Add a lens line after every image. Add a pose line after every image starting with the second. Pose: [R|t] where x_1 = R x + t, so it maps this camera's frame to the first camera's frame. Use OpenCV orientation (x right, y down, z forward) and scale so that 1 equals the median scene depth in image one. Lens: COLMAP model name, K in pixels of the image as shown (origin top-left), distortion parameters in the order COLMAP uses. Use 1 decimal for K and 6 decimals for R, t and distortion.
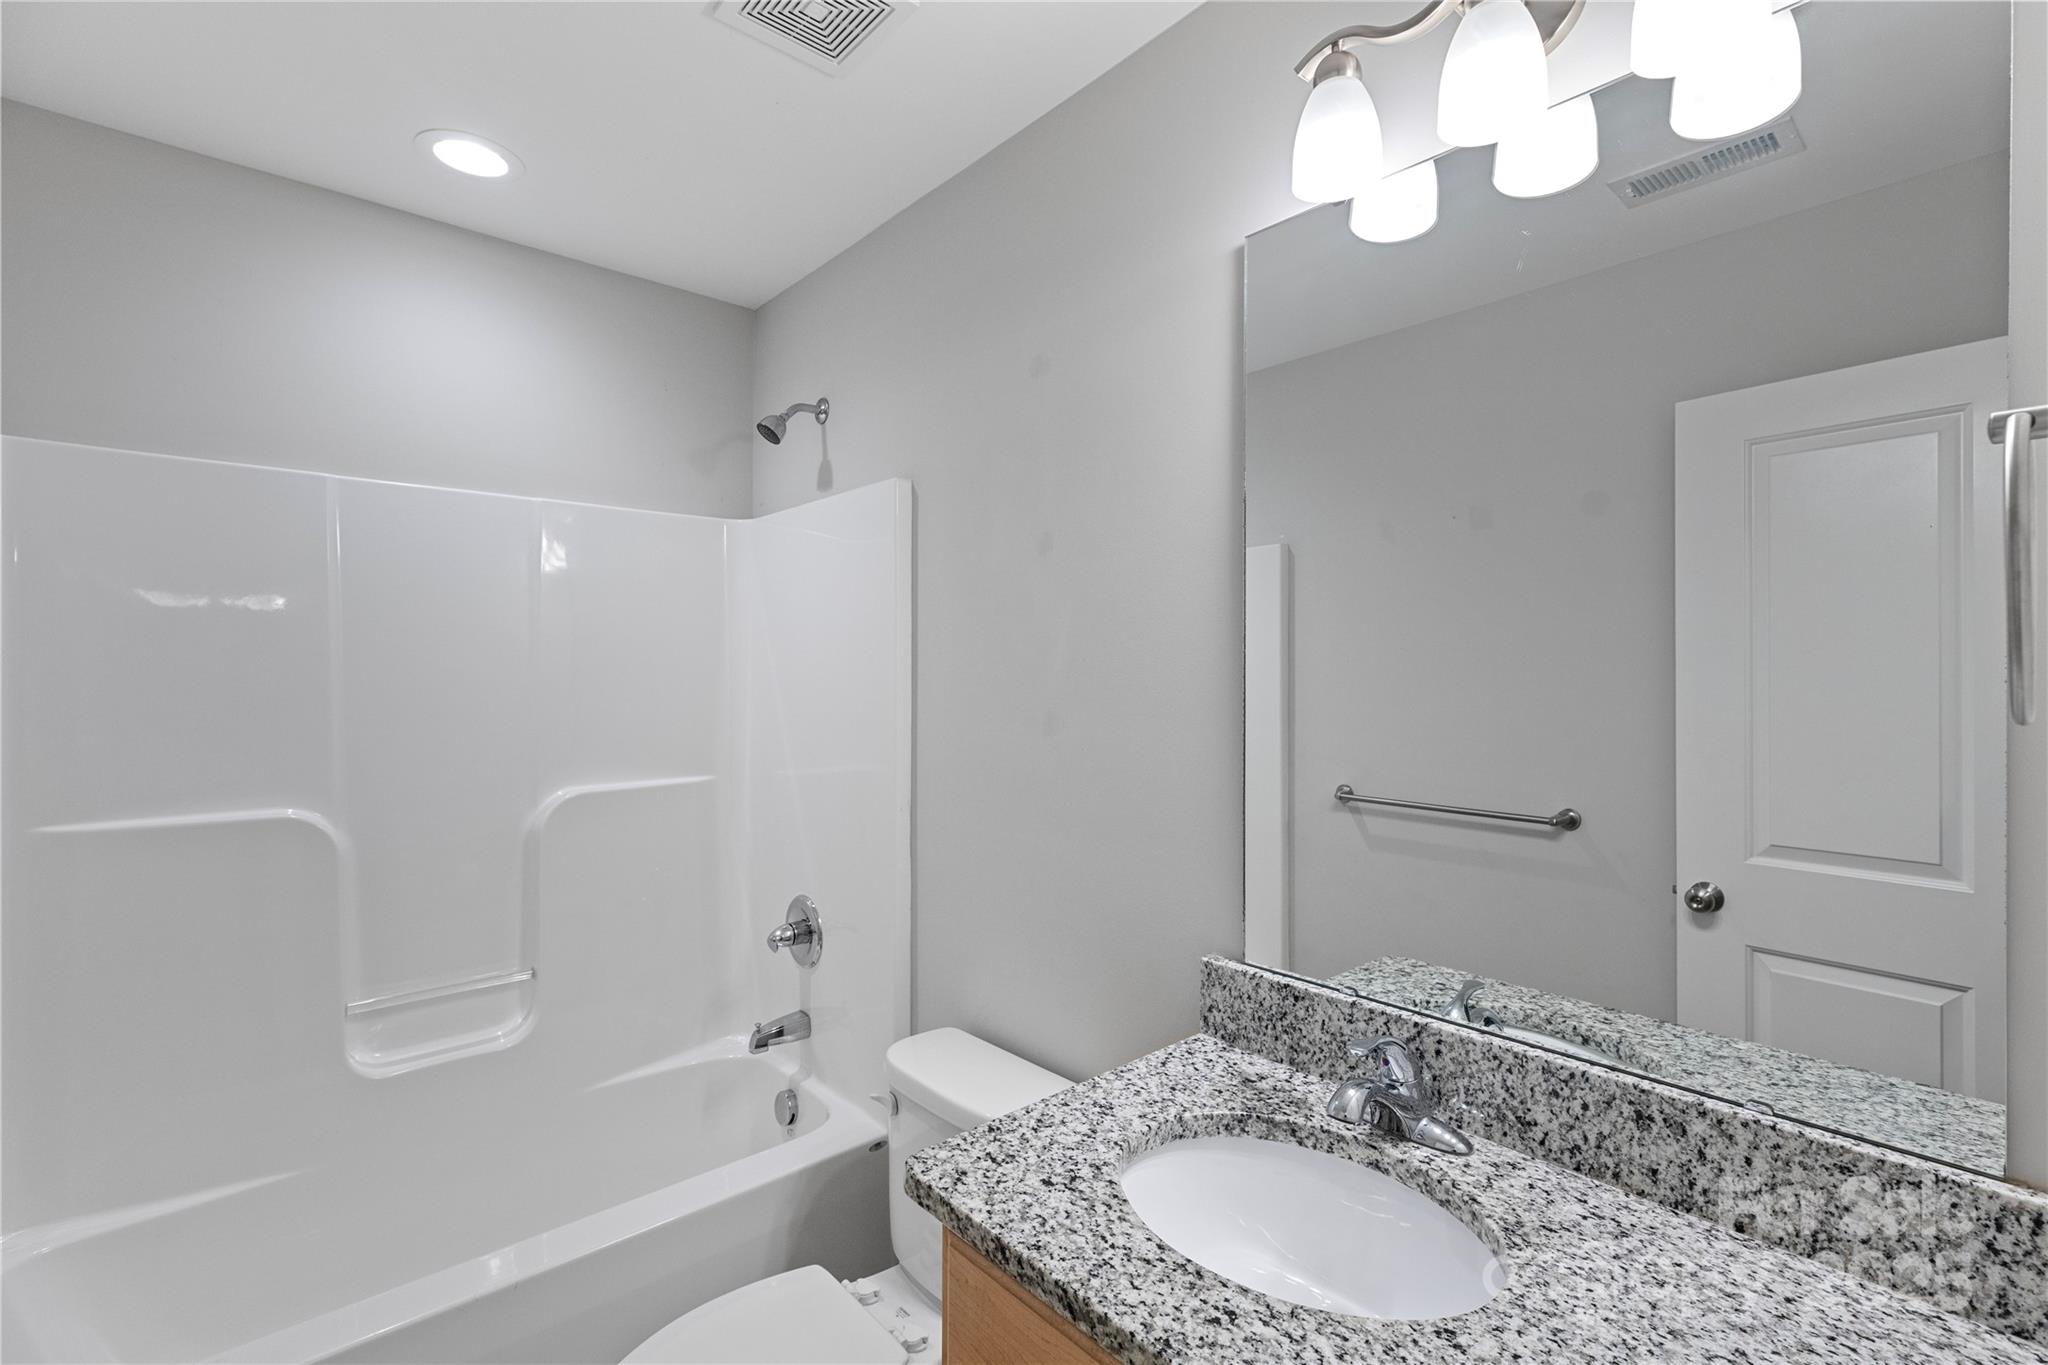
lens RADIAL K [[965.8, 0, 1018.3], [0, 965.8, 651.4], [0, 0, 1]] dist [0.002441, 0.000513]
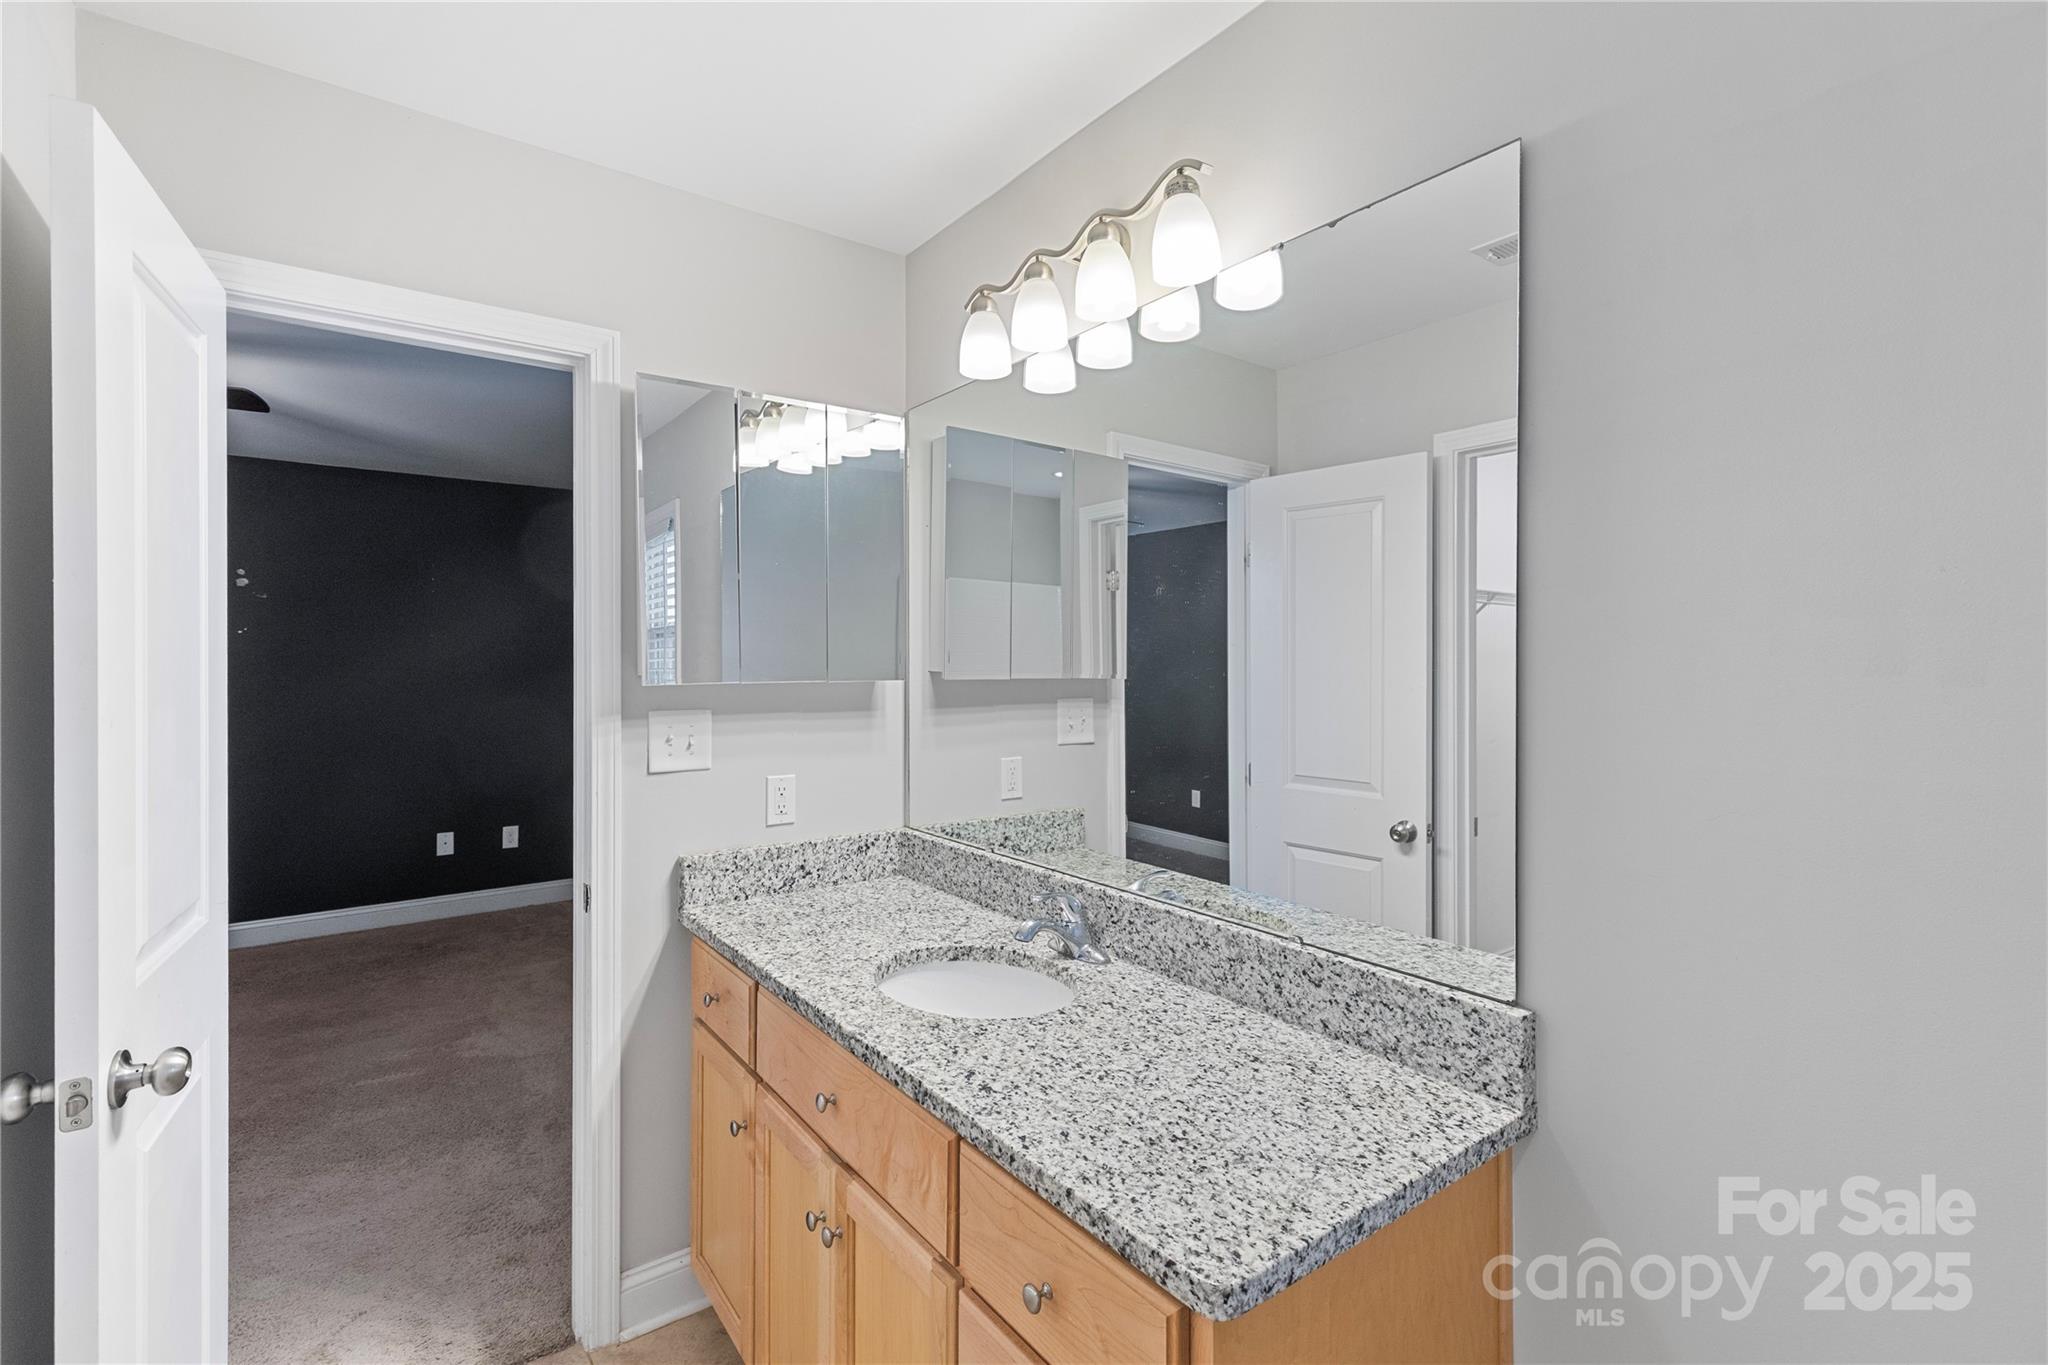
lens RADIAL K [[900.7, 0, 1024.0], [0, 900.7, 682.5], [0, 0, 1]] dist [-0.007988, 0.000387]
pose [[0.999085, 0.005996, -0.042348, 0.373894], [-0.004143, 0.999036, 0.043705, -0.013003], [0.042569, -0.043490, 0.998147, -0.461482]]
